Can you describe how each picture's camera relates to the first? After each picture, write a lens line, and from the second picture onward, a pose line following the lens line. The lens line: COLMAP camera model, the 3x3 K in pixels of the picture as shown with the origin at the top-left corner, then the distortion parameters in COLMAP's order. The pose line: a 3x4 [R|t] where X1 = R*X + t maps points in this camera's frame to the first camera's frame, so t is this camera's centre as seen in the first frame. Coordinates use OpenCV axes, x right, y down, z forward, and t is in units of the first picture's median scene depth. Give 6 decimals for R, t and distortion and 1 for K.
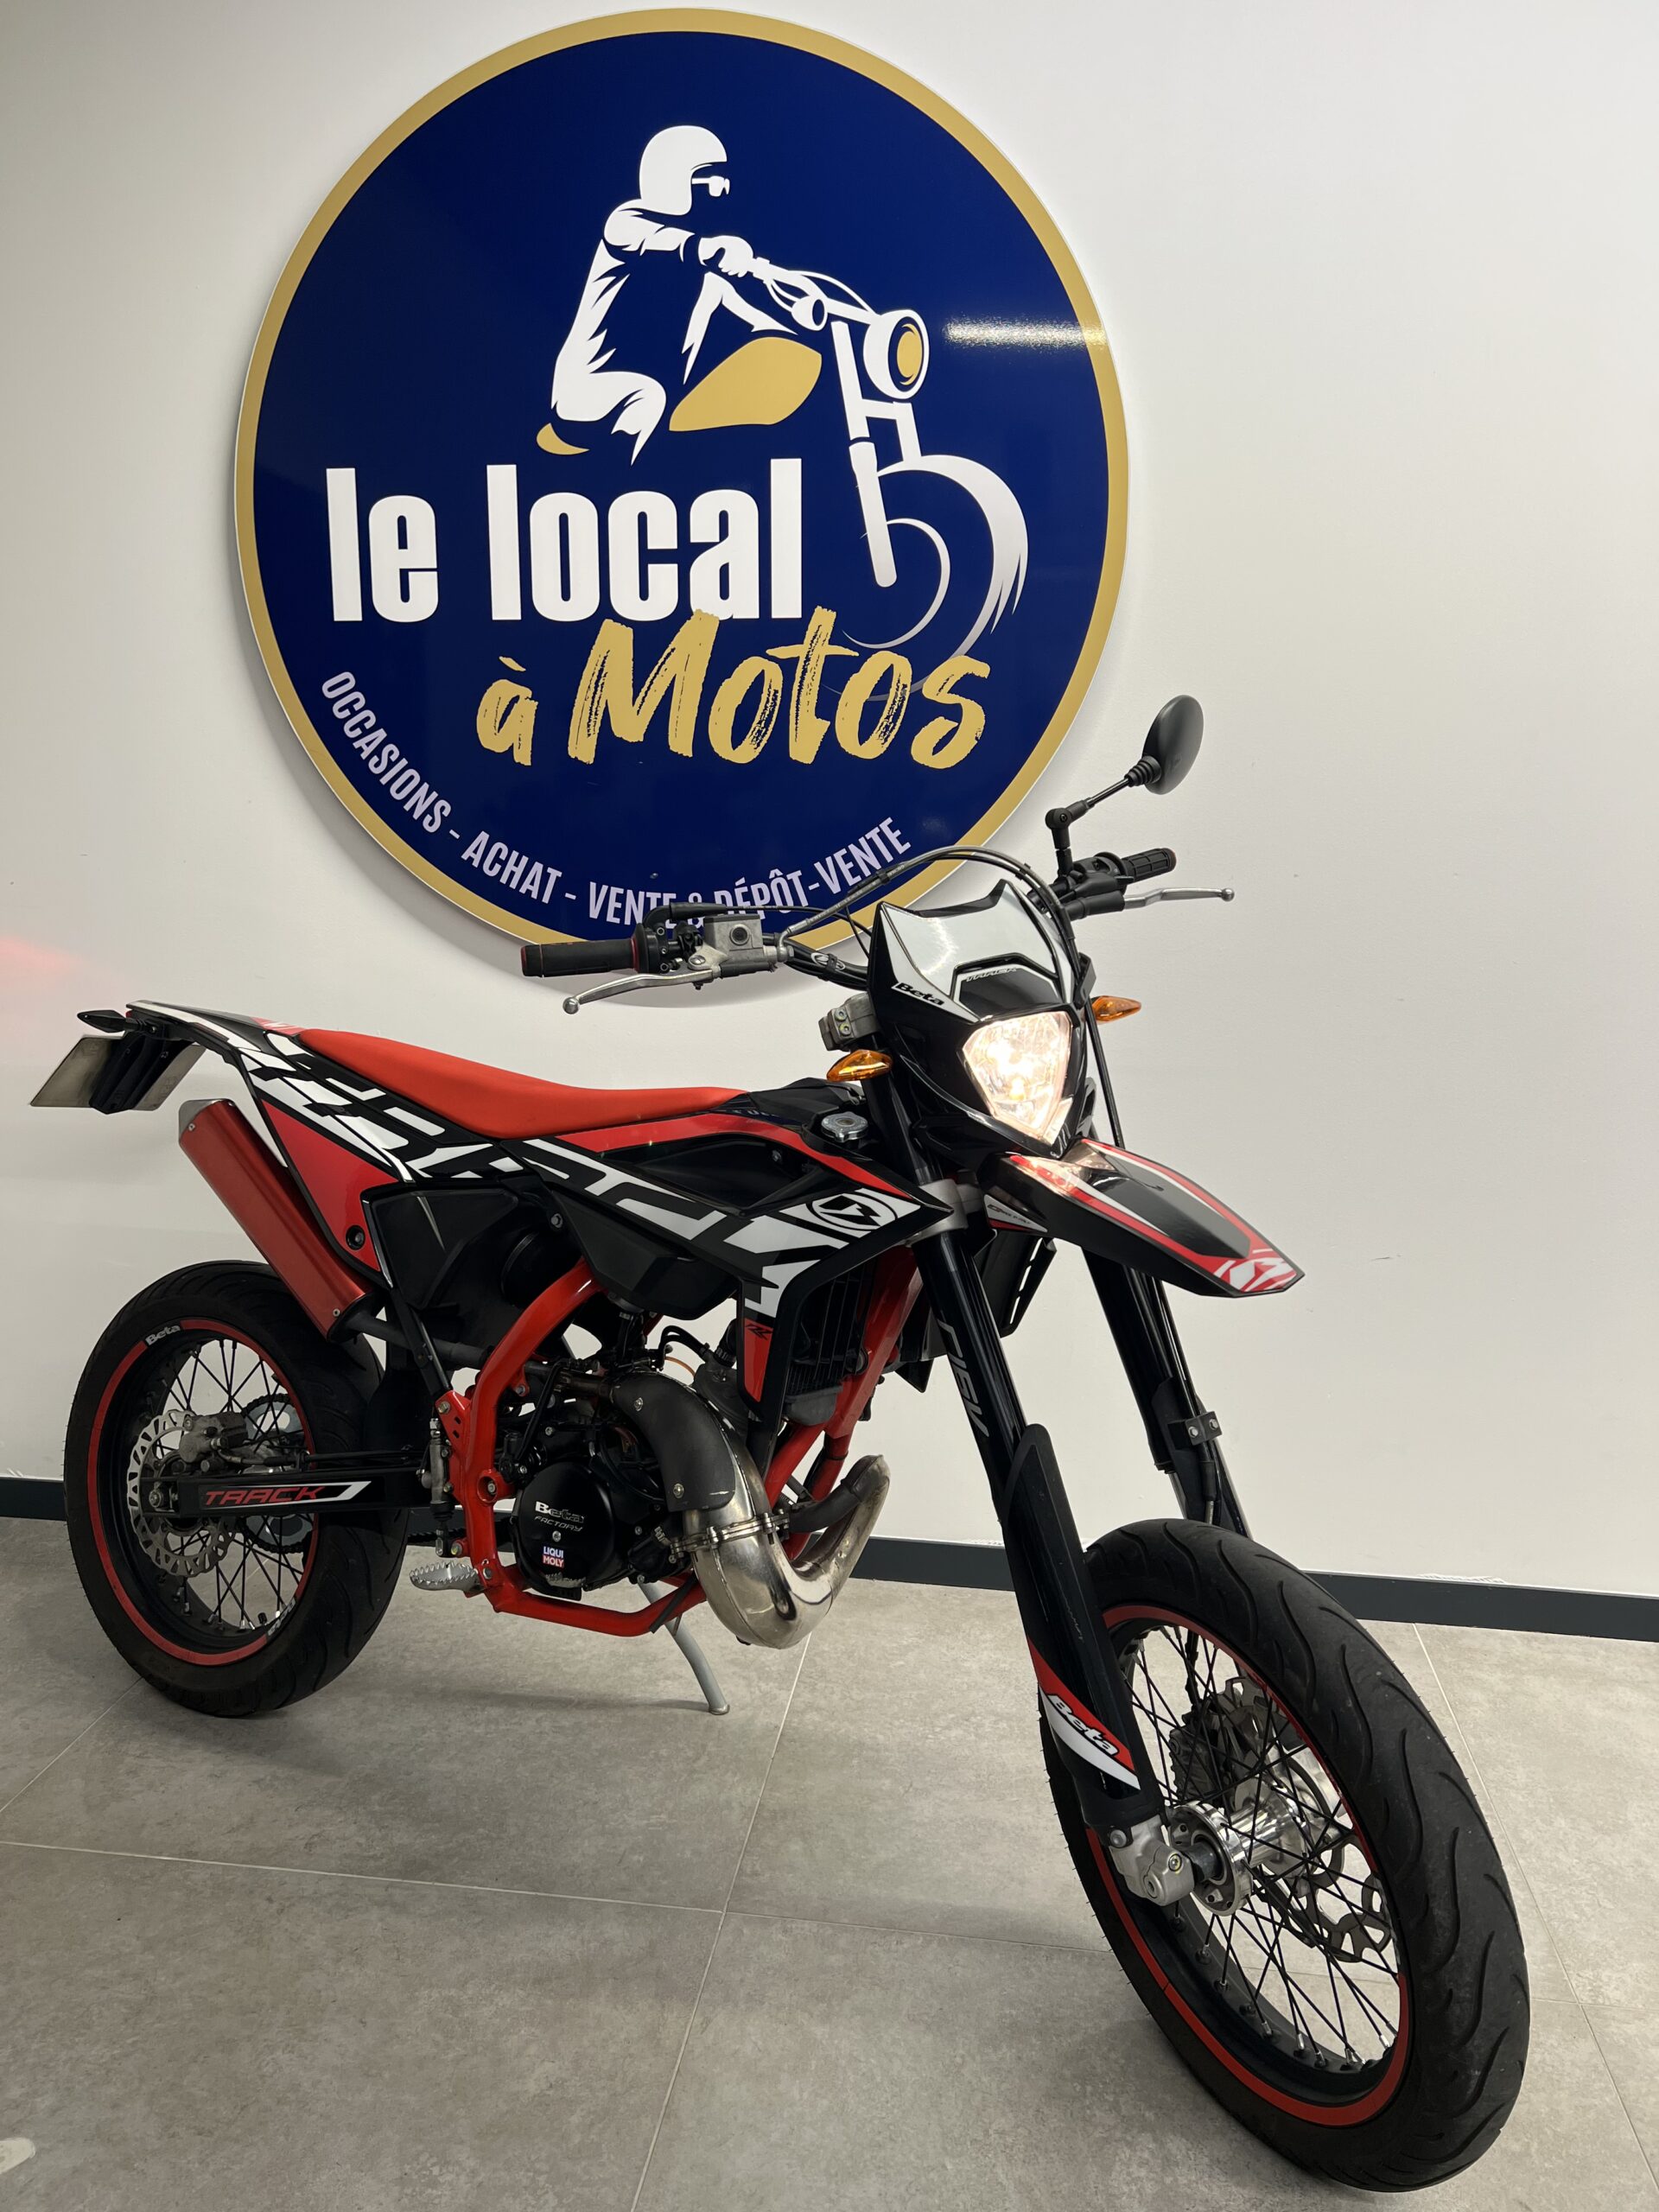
lens RADIAL K [[1664.2, 0, 844.4], [0, 1664.2, 1122.7], [0, 0, 1]] dist [0.049793, -0.062427]
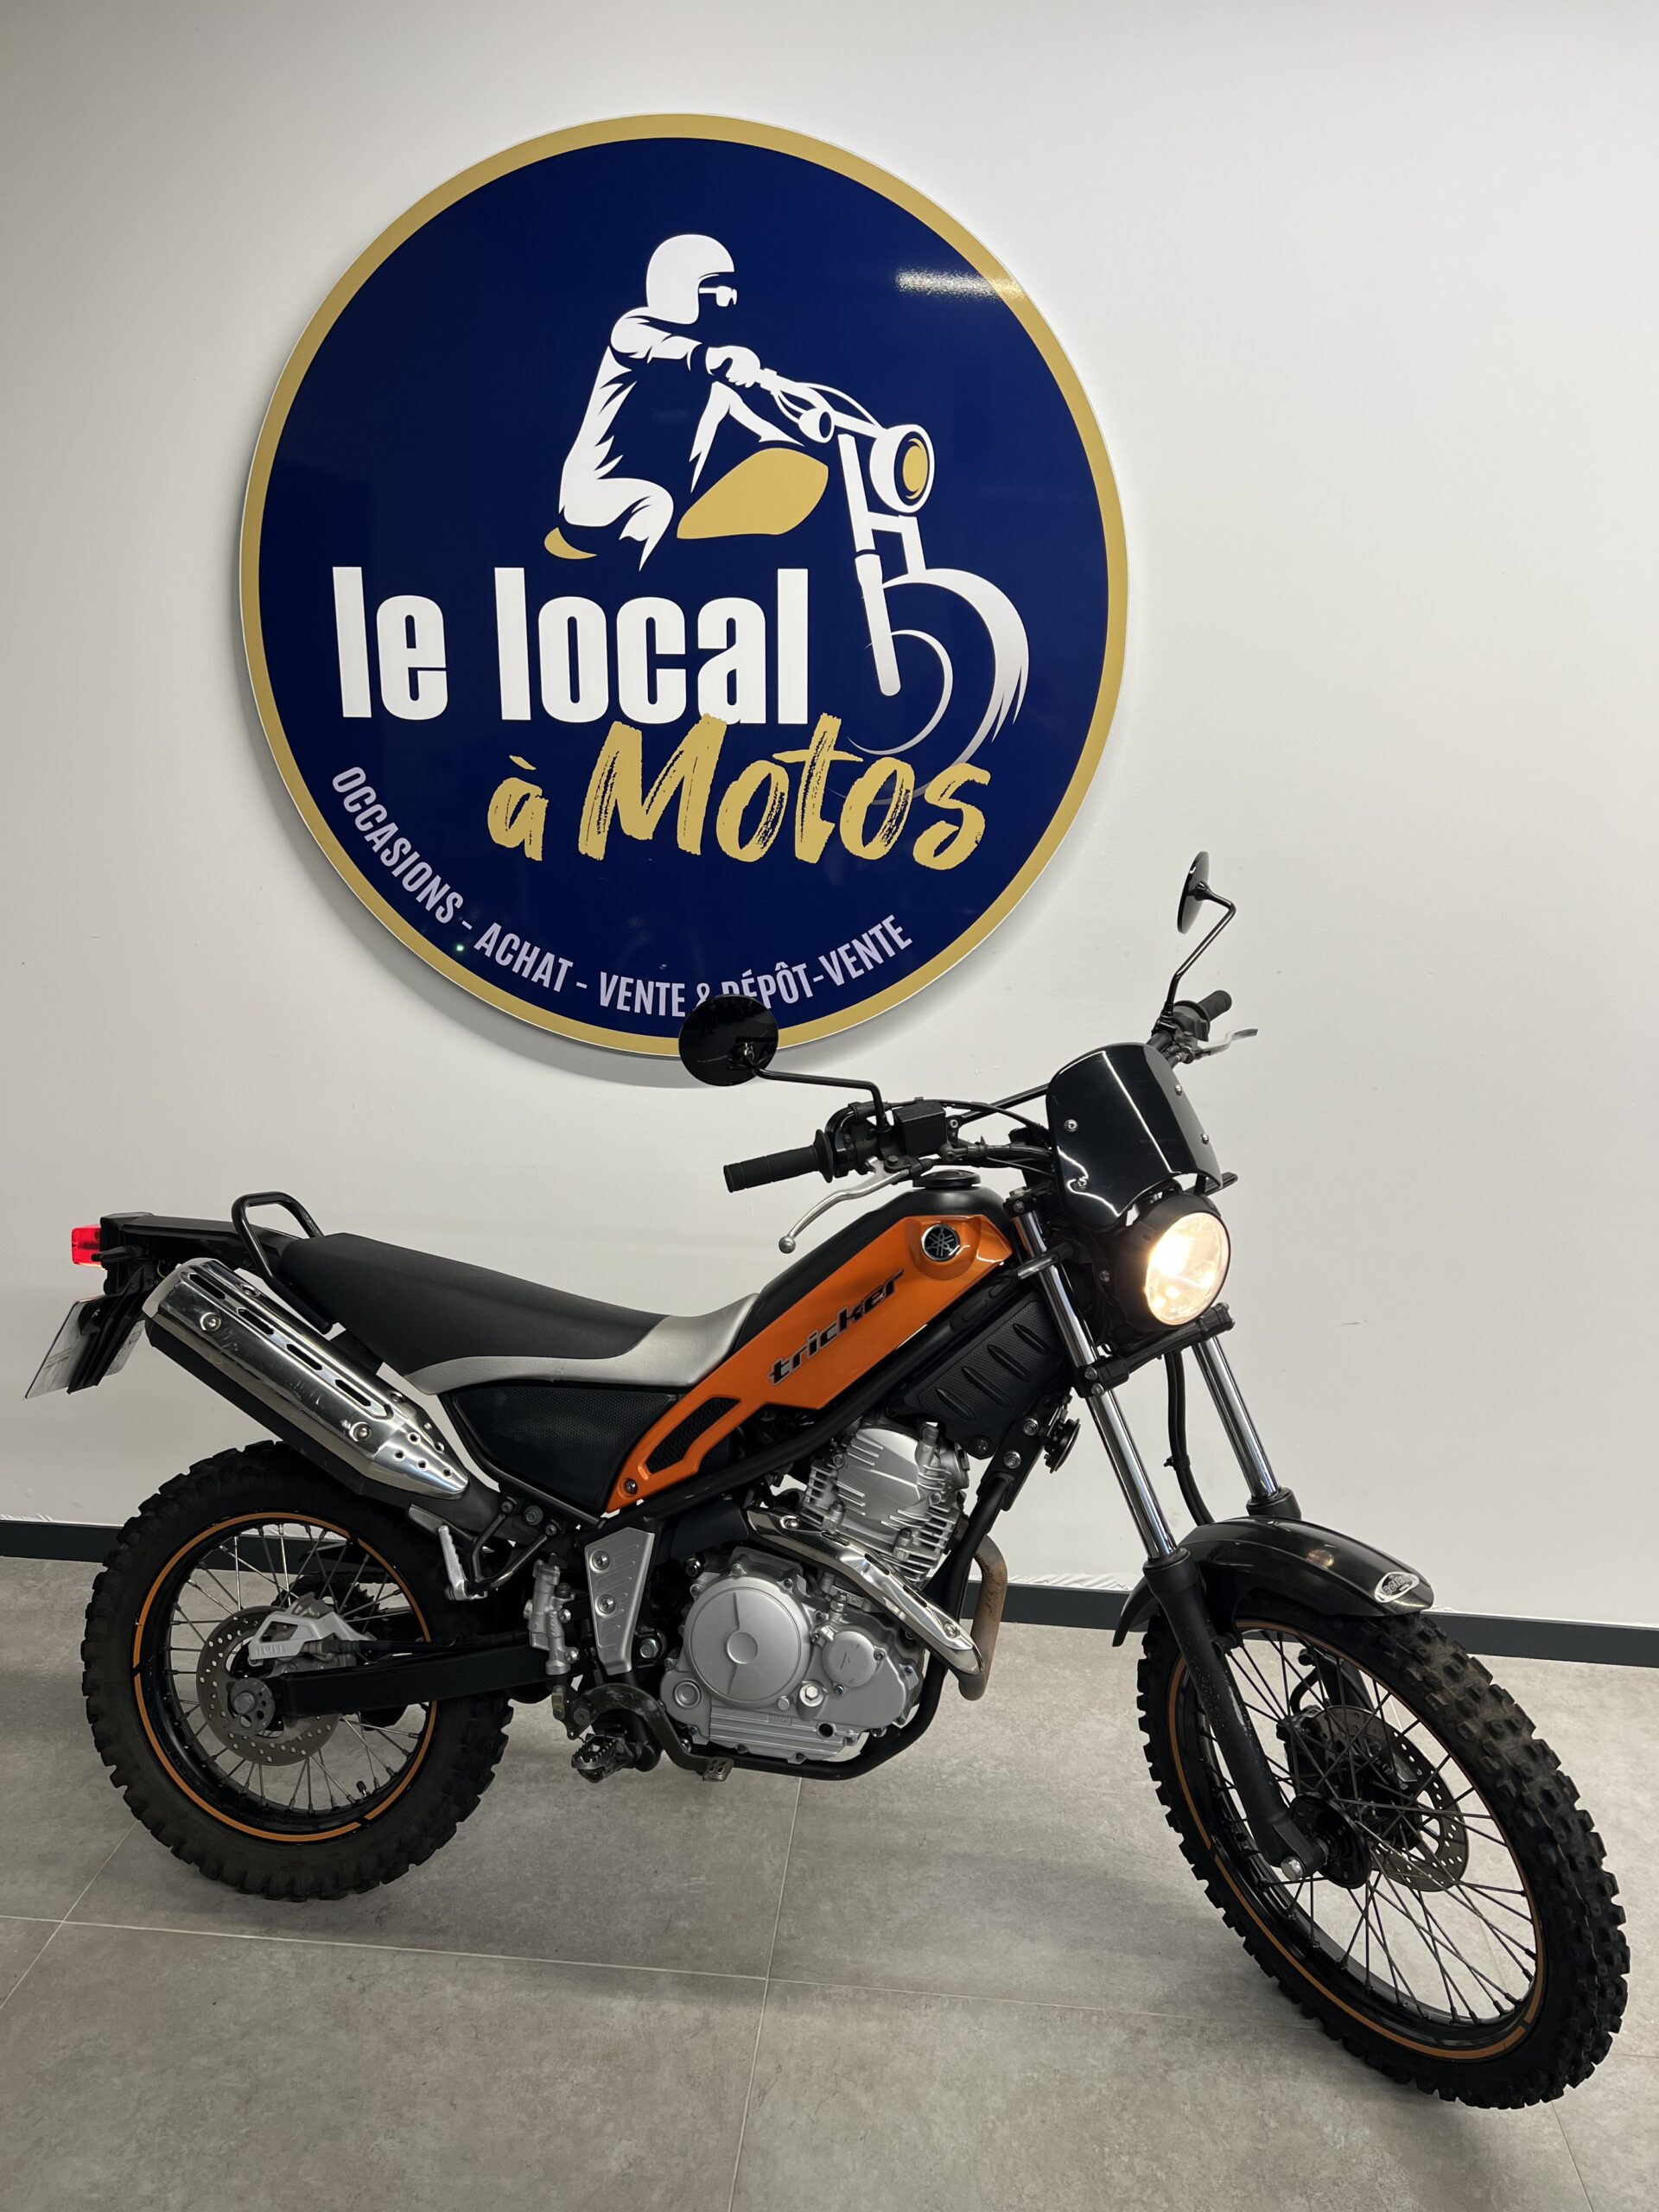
lens RADIAL K [[1664.2, 0, 832.0], [0, 1664.2, 1126.8], [0, 0, 1]] dist [0.049793, -0.062427]
pose [[0.999192, -0.008553, 0.039272, -0.053505], [0.005090, 0.996157, 0.087438, -0.146028], [-0.039869, -0.087167, 0.995396, -0.041954]]
